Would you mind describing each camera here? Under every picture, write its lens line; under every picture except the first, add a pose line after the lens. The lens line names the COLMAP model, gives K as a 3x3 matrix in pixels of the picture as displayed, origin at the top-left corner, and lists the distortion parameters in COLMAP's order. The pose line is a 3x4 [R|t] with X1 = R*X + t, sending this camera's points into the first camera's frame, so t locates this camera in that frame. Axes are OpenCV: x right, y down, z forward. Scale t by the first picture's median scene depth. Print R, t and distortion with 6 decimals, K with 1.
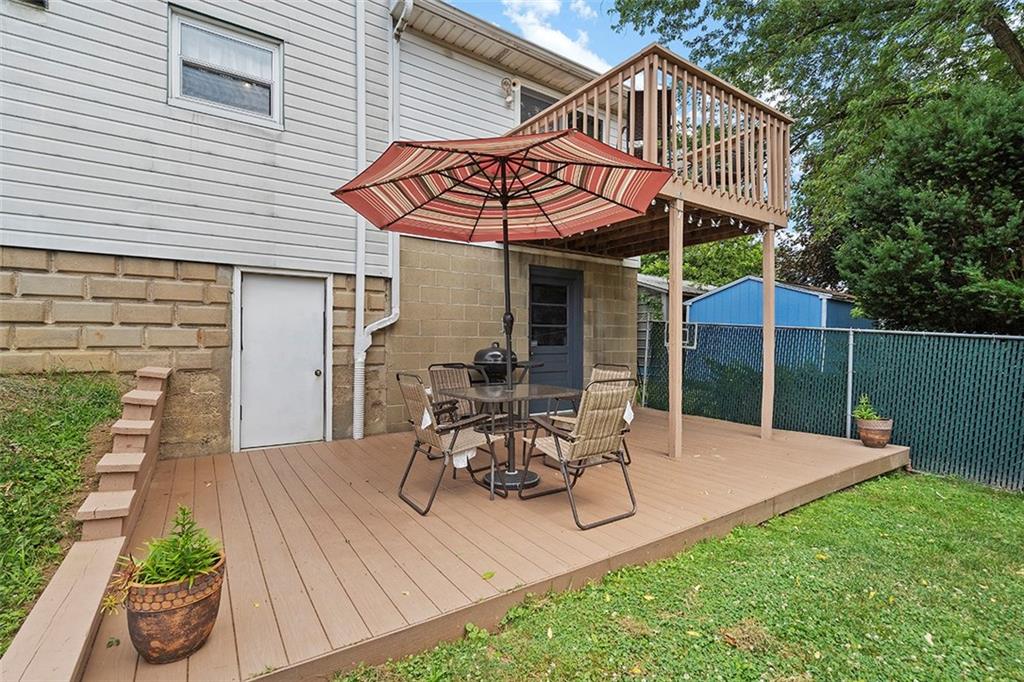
lens RADIAL K [[466.4, 0, 511.8], [0, 466.4, 342.2], [0, 0, 1]] dist [0.001770, 0.002516]
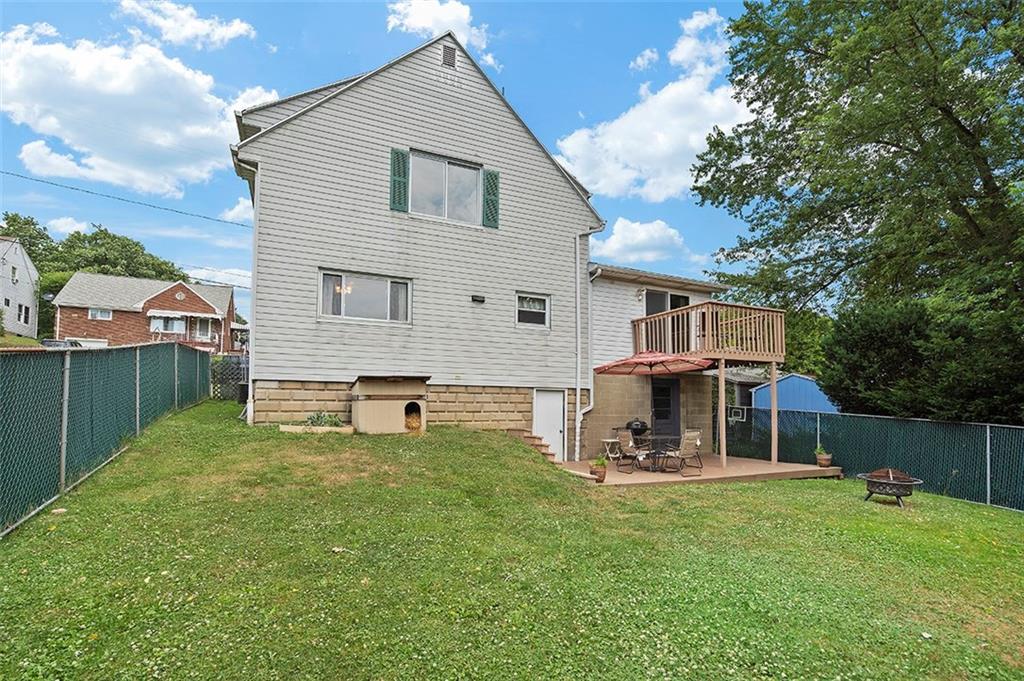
lens RADIAL K [[466.4, 0, 517.7], [0, 466.4, 391.2], [0, 0, 1]] dist [0.001770, 0.002516]
pose [[0.985002, -0.009625, -0.172274, -0.224865], [0.001663, 0.998926, -0.046305, -0.026480], [0.172535, 0.045324, 0.983960, -1.297352]]
